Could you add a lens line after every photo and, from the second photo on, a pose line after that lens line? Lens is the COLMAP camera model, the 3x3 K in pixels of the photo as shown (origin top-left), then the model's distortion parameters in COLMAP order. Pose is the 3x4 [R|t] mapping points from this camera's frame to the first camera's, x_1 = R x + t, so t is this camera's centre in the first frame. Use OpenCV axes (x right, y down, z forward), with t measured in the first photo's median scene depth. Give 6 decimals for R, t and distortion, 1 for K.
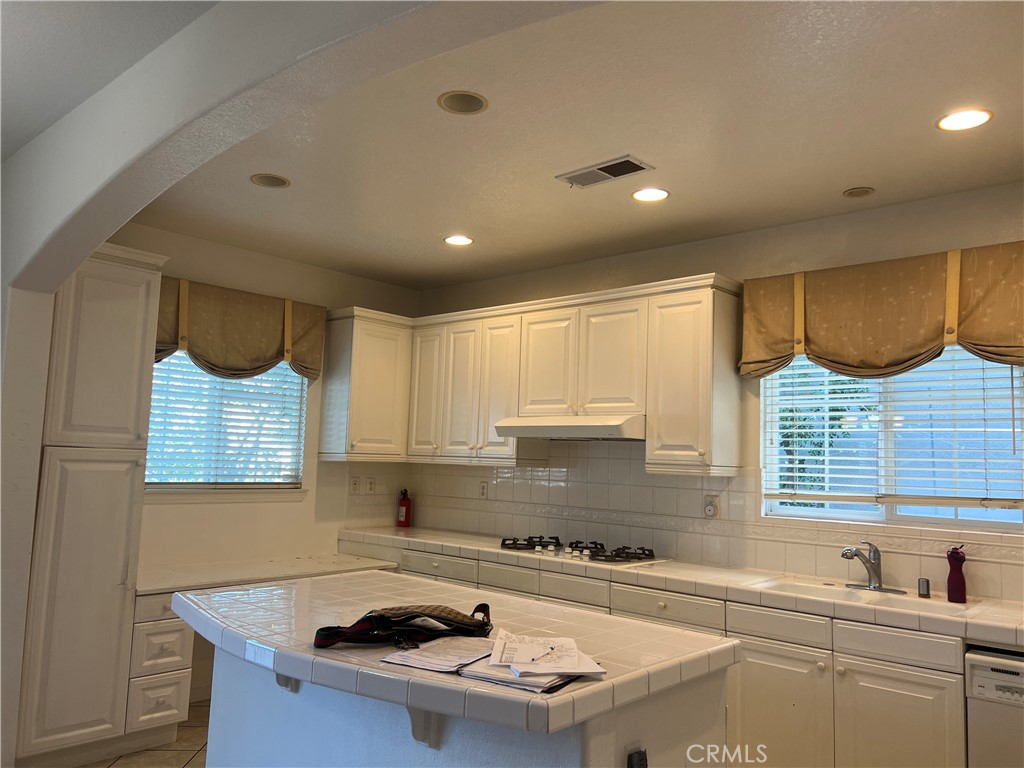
lens RADIAL K [[776.4, 0, 511.9], [0, 776.4, 381.3], [0, 0, 1]] dist [0.056641, -0.053856]
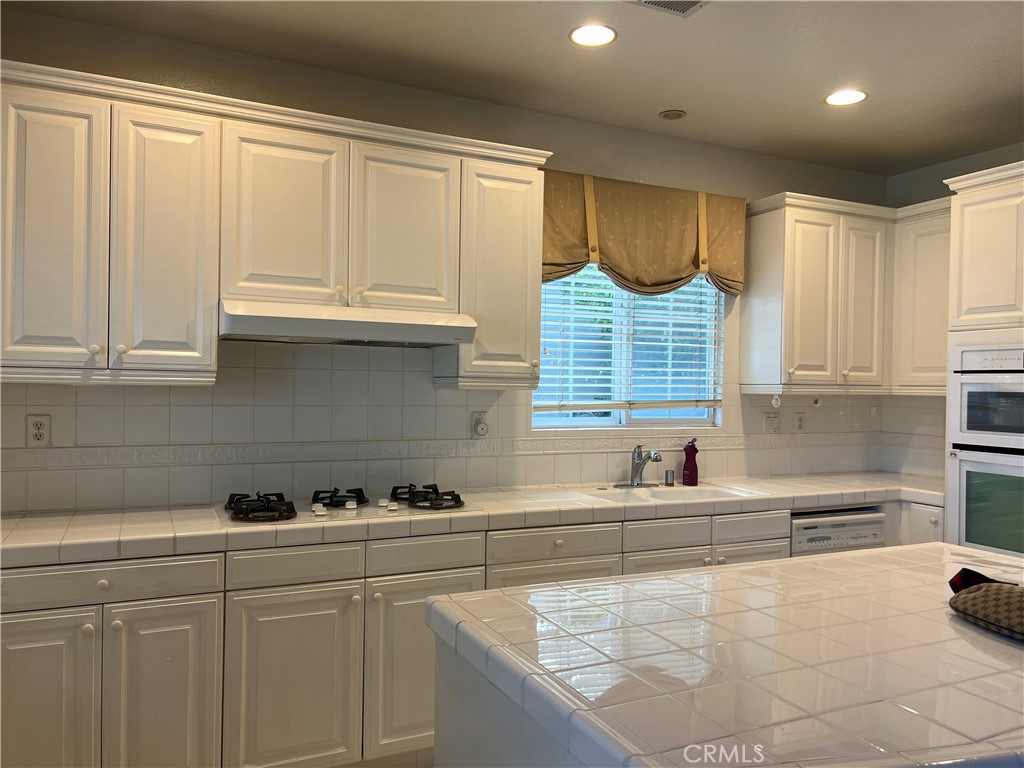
lens RADIAL K [[776.4, 0, 513.3], [0, 776.4, 390.2], [0, 0, 1]] dist [0.056641, -0.053856]
pose [[0.367088, -0.035892, 0.929494, -0.560562], [-0.099071, 0.992063, 0.077434, 0.056669], [-0.924895, -0.120511, 0.360619, 0.709210]]
